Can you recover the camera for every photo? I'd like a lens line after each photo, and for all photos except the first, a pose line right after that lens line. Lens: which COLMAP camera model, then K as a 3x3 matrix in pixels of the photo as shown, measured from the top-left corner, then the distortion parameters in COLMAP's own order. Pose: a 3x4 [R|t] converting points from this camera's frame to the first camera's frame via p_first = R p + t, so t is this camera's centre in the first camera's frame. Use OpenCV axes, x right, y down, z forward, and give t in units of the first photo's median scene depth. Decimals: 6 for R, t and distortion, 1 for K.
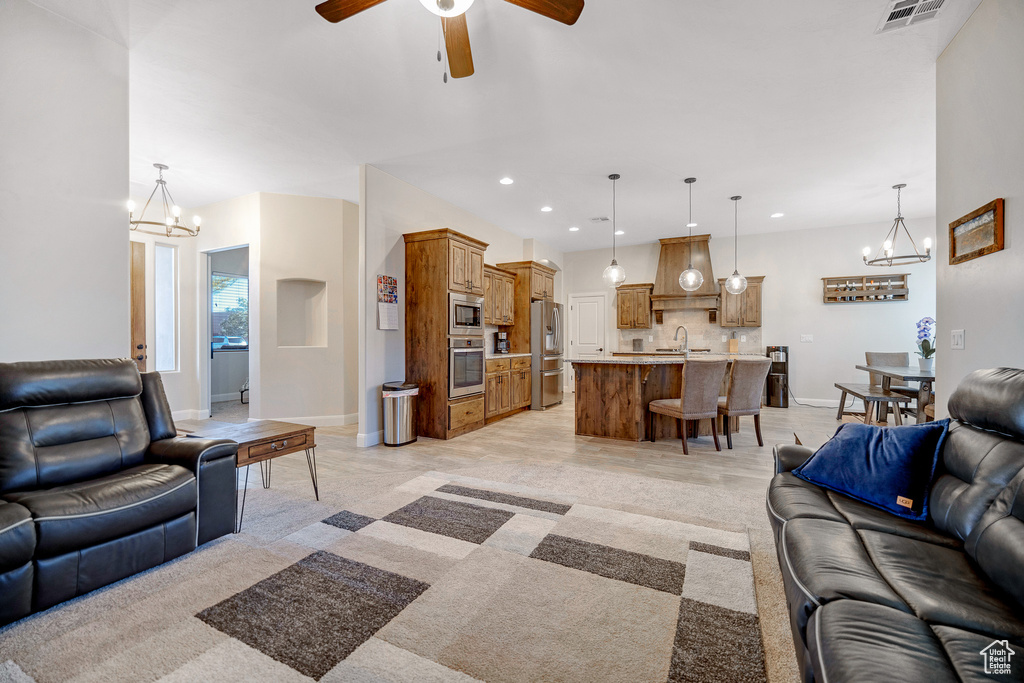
lens RADIAL K [[419.8, 0, 515.2], [0, 419.8, 342.9], [0, 0, 1]] dist [-0.006275, 0.000976]
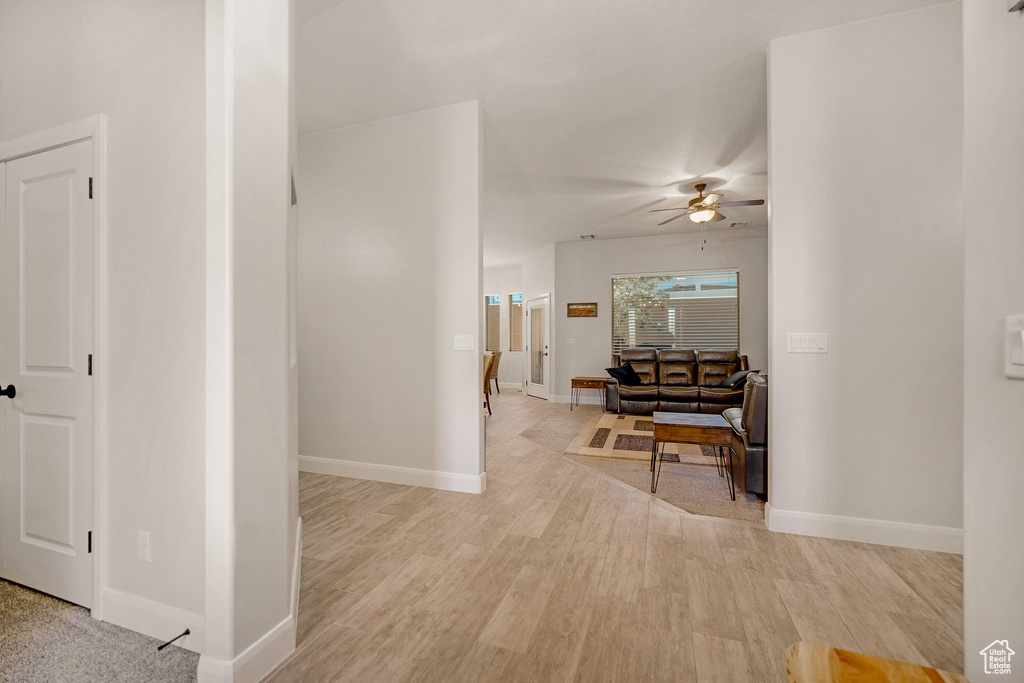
lens RADIAL K [[423.7, 0, 513.1], [0, 423.7, 345.3], [0, 0, 1]] dist [-0.000086, -0.000005]
pose [[-0.135578, -0.006092, 0.990748, -0.989871], [0.011235, 0.999907, 0.007686, -0.006446], [-0.990703, 0.012173, -0.135497, 0.931144]]
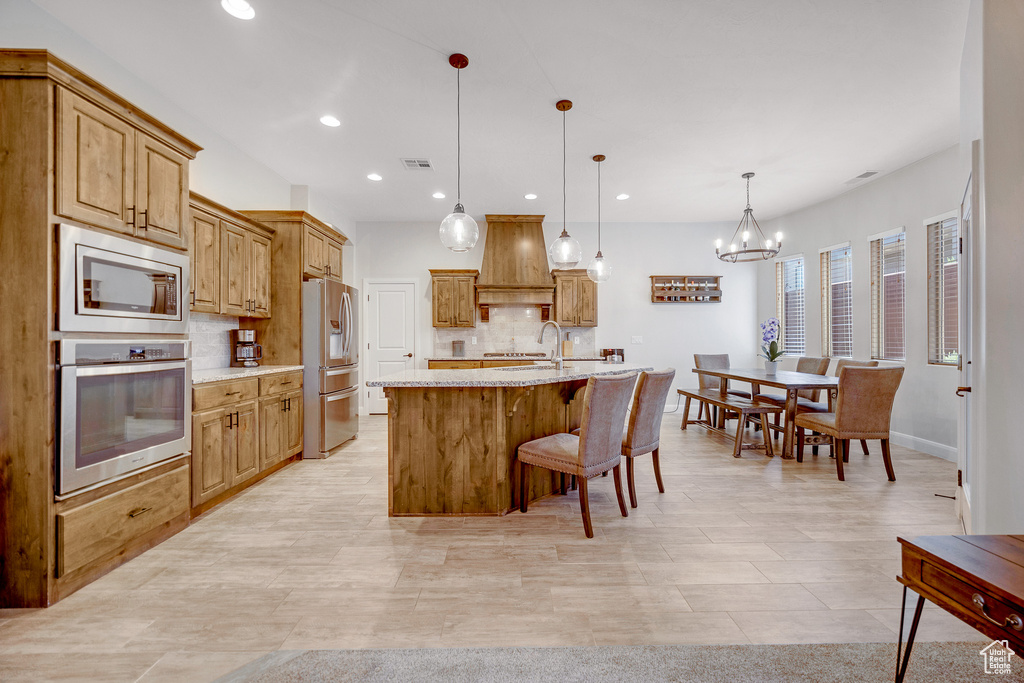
lens RADIAL K [[419.8, 0, 517.1], [0, 419.8, 340.3], [0, 0, 1]] dist [-0.006275, 0.000976]
pose [[0.880064, -0.001109, 0.474855, 0.030855], [0.005671, 0.999950, -0.008176, -0.005441], [-0.474822, 0.009888, 0.880026, 0.432966]]
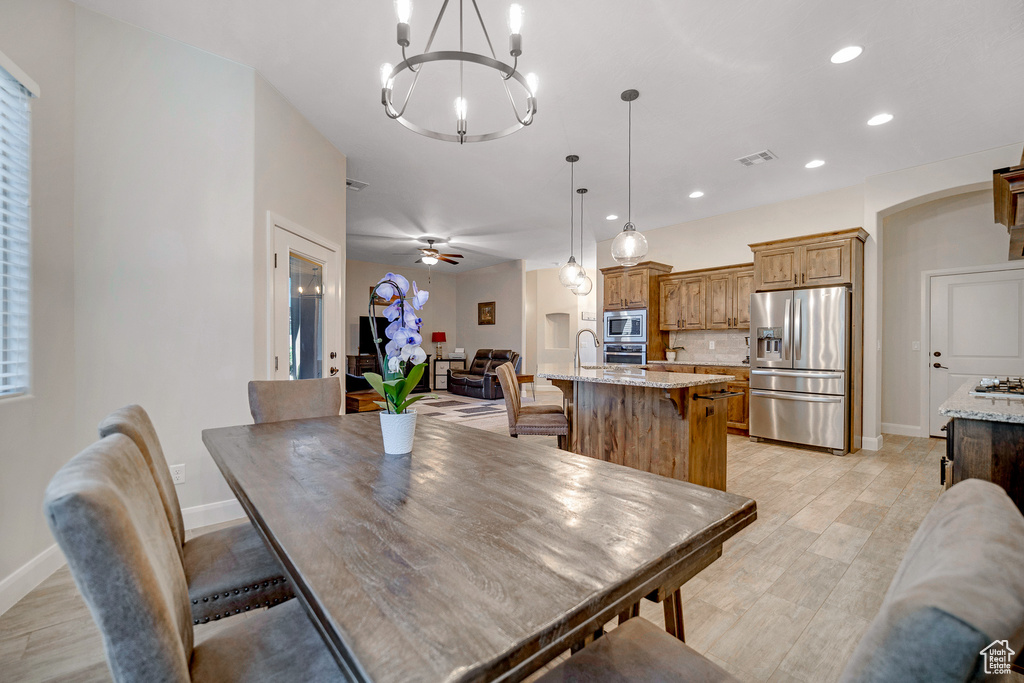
lens RADIAL K [[419.8, 0, 501.2], [0, 419.8, 345.6], [0, 0, 1]] dist [-0.006275, 0.000976]
pose [[-0.393119, 0.002213, -0.919485, 1.206493], [-0.012003, 0.999900, 0.007538, -0.012505], [0.919409, 0.014000, -0.393053, 1.168457]]
